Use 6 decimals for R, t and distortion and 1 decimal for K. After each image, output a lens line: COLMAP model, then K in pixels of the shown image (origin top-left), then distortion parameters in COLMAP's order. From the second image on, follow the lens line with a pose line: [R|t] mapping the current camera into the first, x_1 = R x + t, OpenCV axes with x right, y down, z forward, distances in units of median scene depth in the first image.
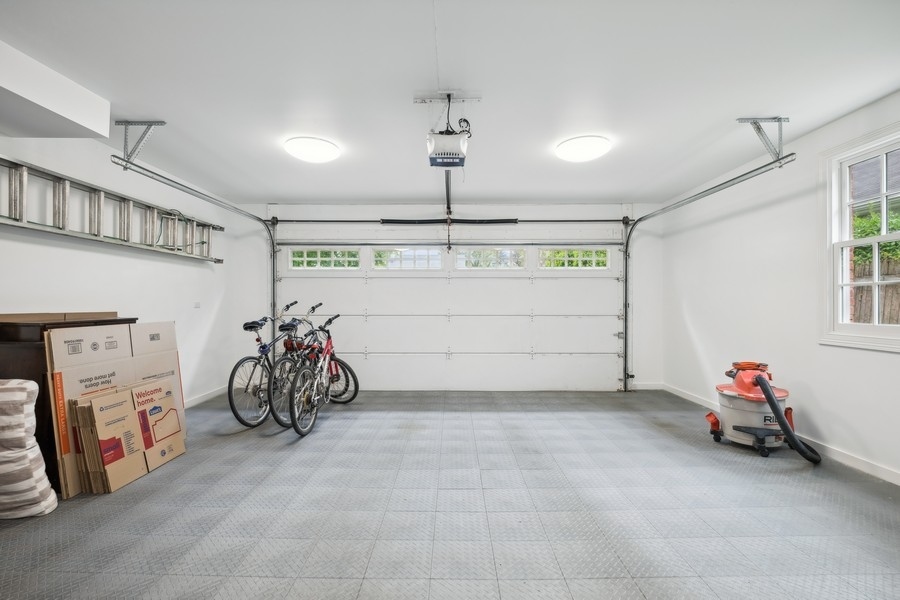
lens RADIAL K [[413.6, 0, 450.3], [0, 413.6, 300.5], [0, 0, 1]] dist [-0.001950, 0.000148]
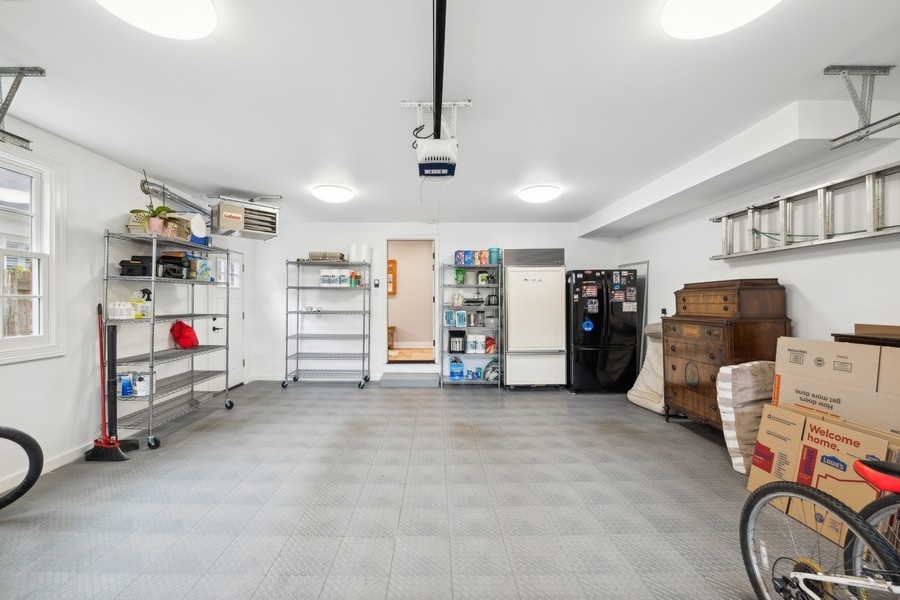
lens RADIAL K [[357.1, 0, 447.3], [0, 357.1, 302.0], [0, 0, 1]] dist [-0.001468, 0.000288]
pose [[-0.999232, -0.002117, -0.039137, 0.000309], [-0.001949, 0.999989, -0.004337, -0.017756], [0.039145, -0.004257, -0.999224, 1.763114]]
